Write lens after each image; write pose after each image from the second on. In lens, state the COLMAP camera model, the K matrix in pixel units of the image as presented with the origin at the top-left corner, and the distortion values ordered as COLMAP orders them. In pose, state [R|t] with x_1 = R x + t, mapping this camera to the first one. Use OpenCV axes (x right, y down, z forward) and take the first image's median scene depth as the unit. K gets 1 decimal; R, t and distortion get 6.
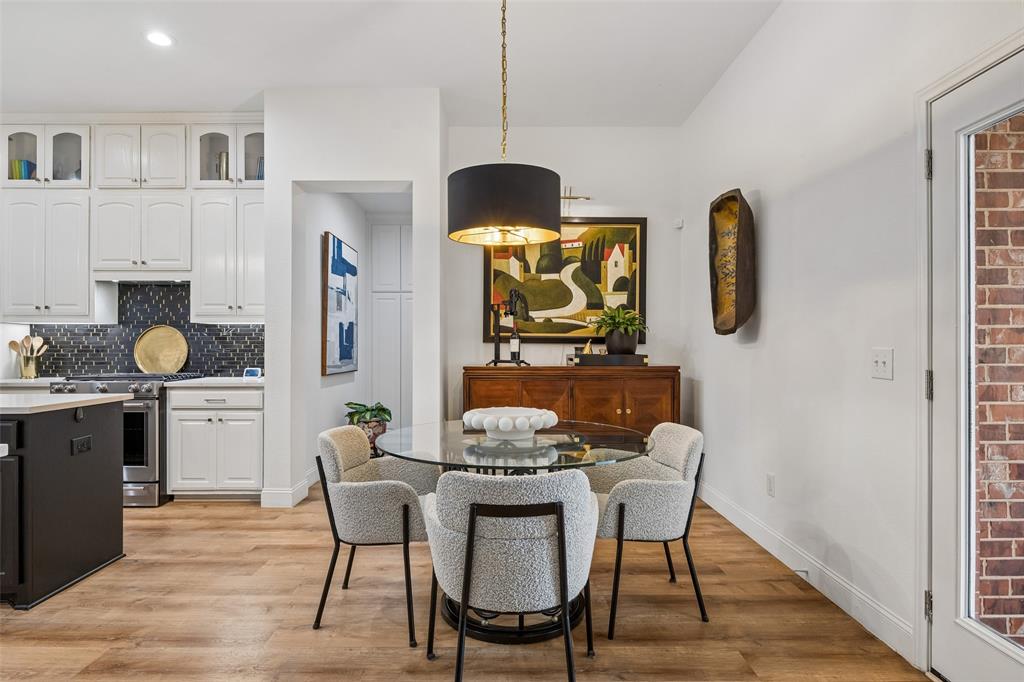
lens RADIAL K [[535.9, 0, 512.0], [0, 535.9, 341.0], [0, 0, 1]] dist [-0.013491, -0.000612]
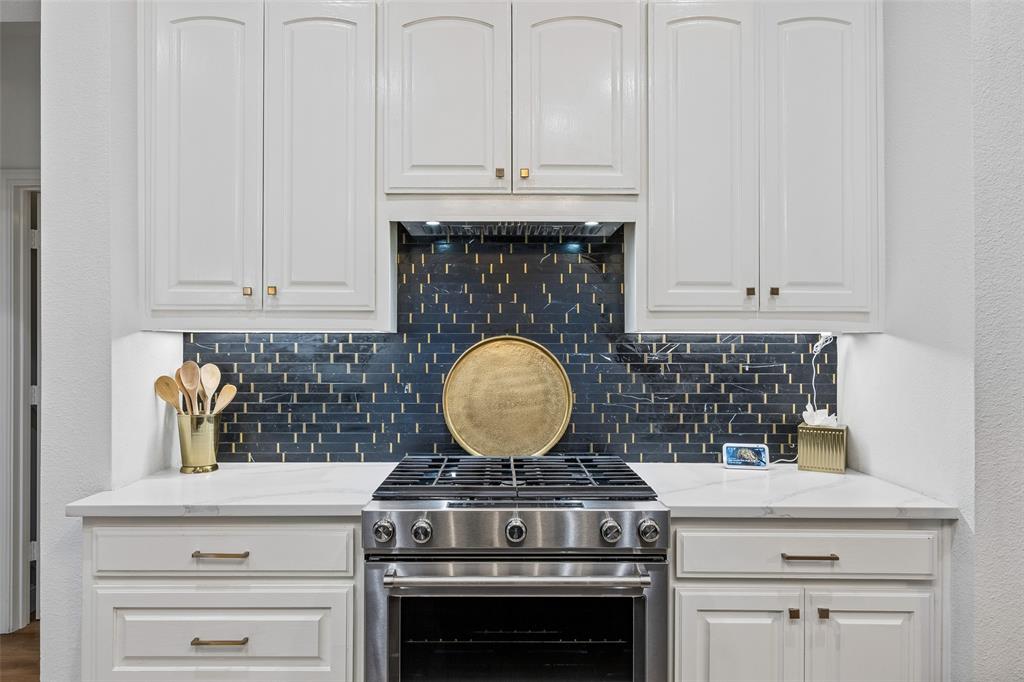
lens RADIAL K [[683.9, 0, 512.0], [0, 683.9, 341.0], [0, 0, 1]] dist [0.005305, 0.001751]
pose [[0.999749, 0.002761, -0.022229, -0.645325], [-0.002796, 0.999995, -0.001520, -0.024982], [0.022225, 0.001582, 0.999752, 0.478240]]
